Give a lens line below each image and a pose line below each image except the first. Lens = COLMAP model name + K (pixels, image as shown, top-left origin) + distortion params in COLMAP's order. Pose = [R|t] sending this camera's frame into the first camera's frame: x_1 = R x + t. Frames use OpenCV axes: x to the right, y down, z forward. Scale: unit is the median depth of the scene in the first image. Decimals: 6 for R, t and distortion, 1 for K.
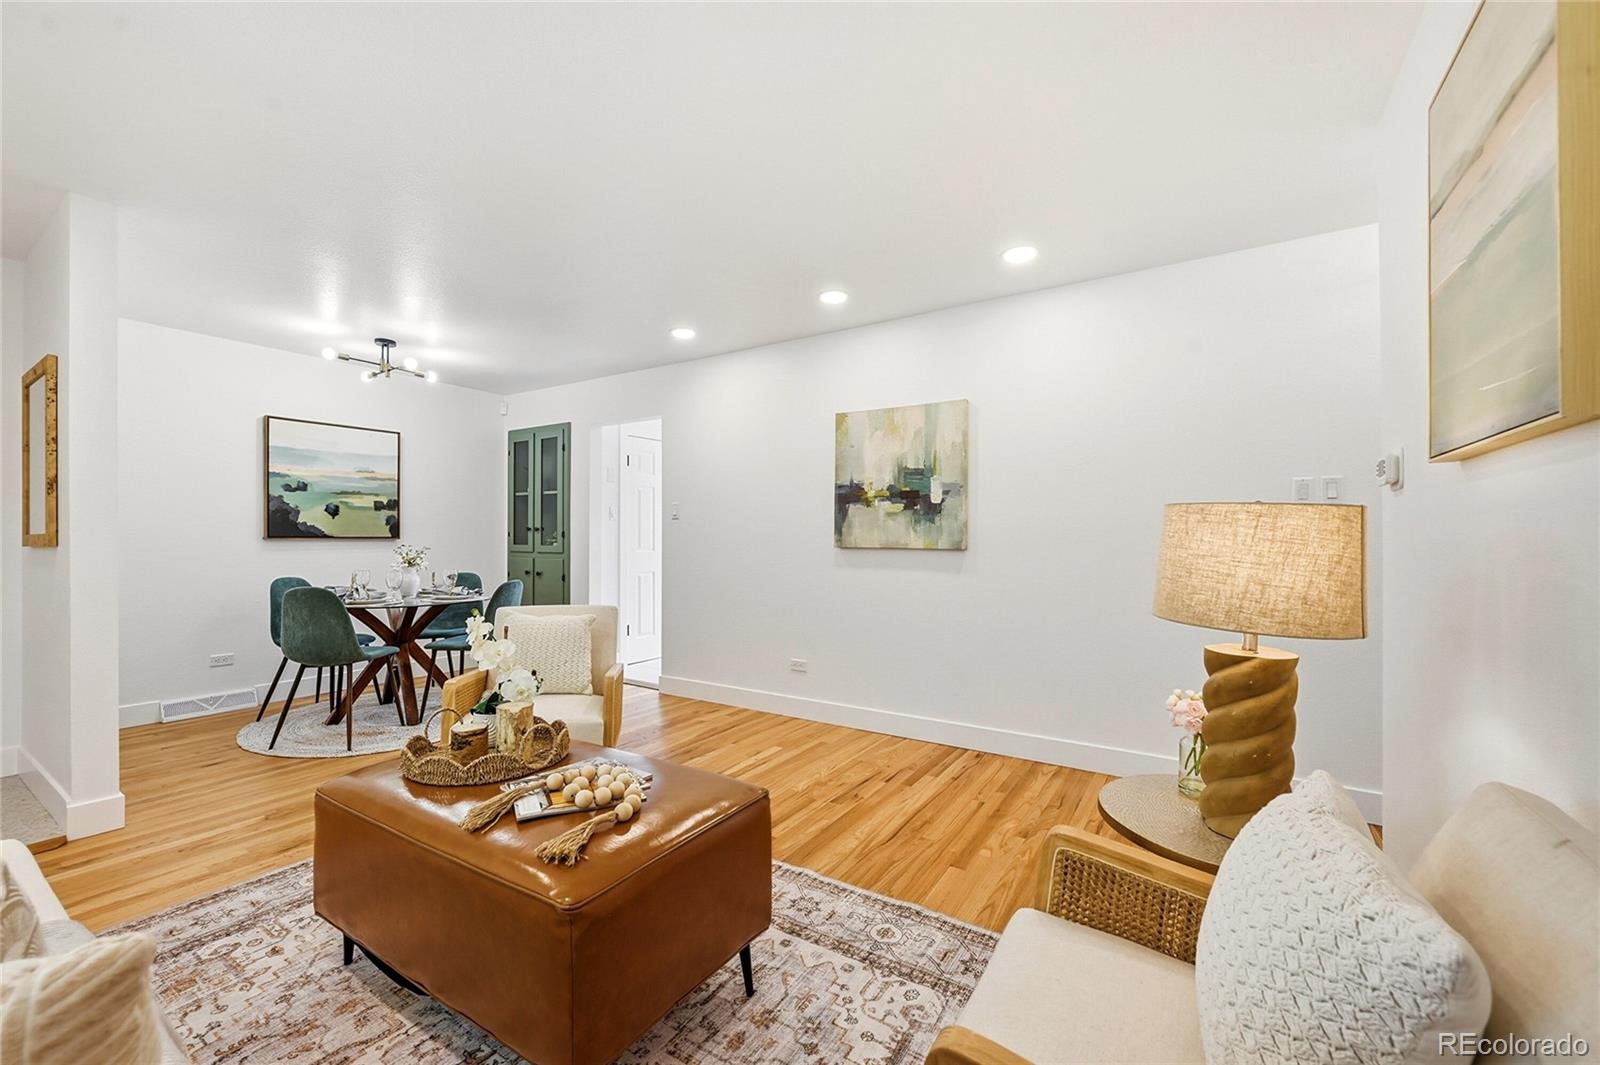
lens RADIAL K [[649.2, 0, 820.6], [0, 649.2, 530.9], [0, 0, 1]] dist [0.001587, -0.000011]
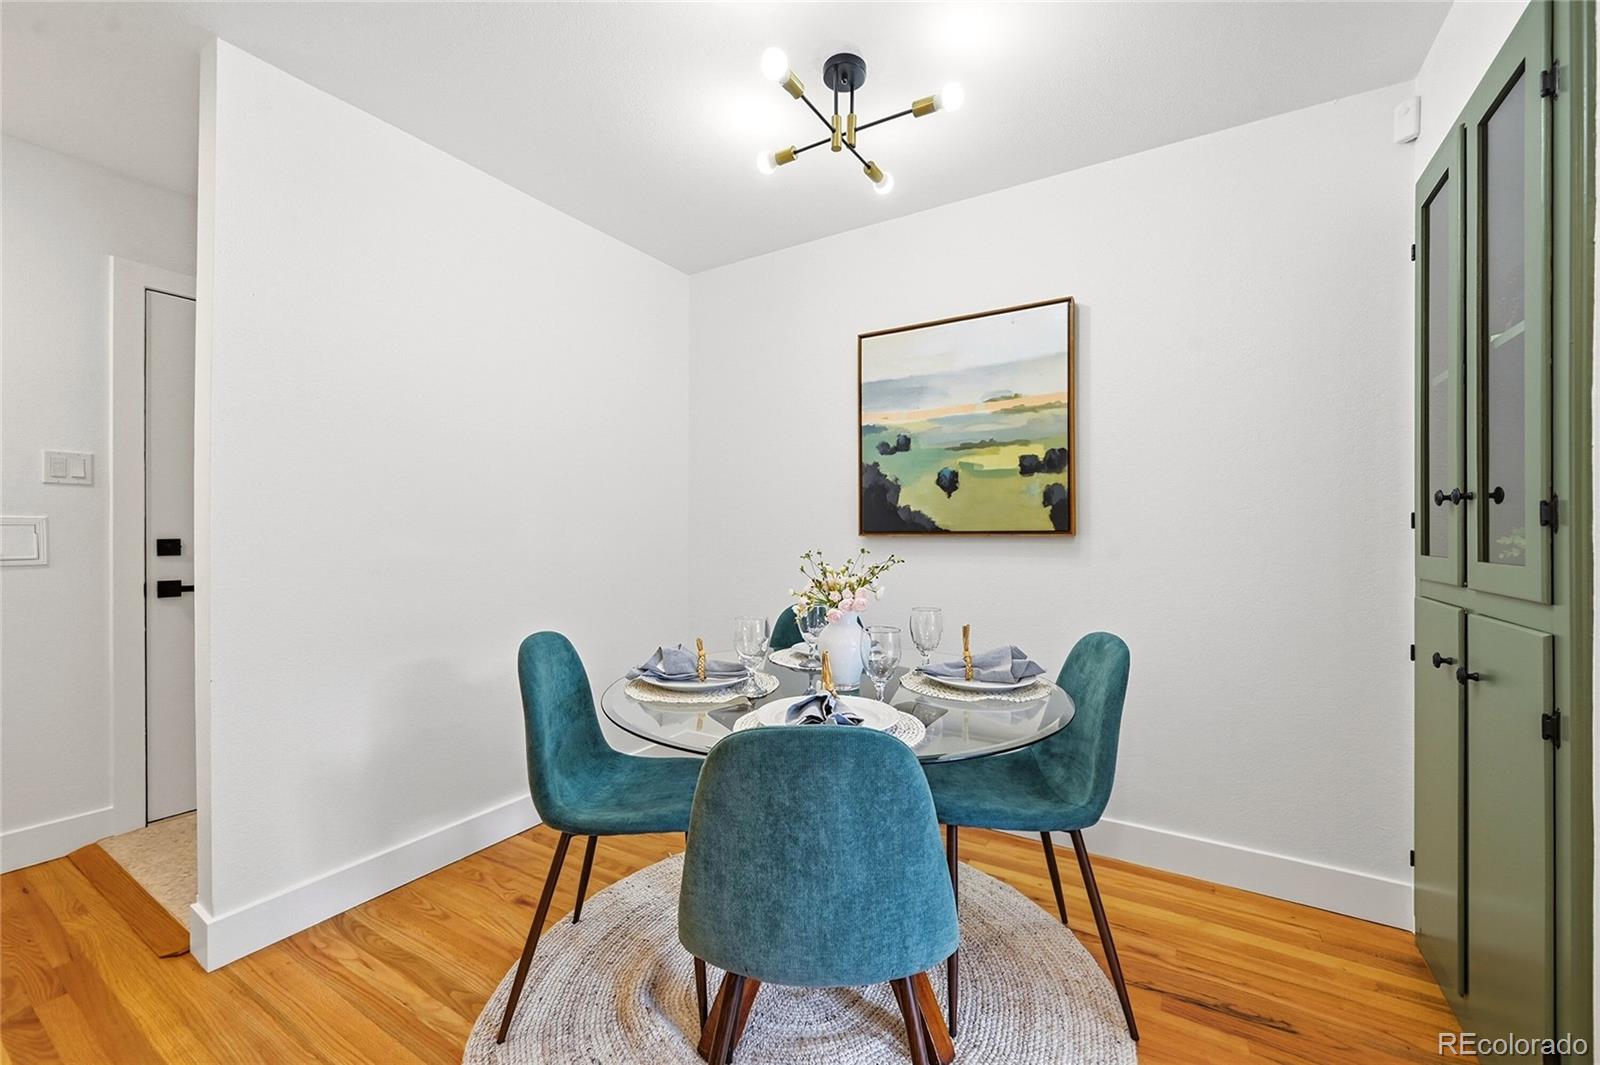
lens RADIAL K [[649.2, 0, 785.2], [0, 649.2, 534.0], [0, 0, 1]] dist [0.001587, -0.000011]
pose [[0.006875, -0.004748, -0.999965, -0.257069], [0.010847, 0.999930, -0.004673, 0.014325], [0.999918, -0.010814, 0.006926, 1.005400]]
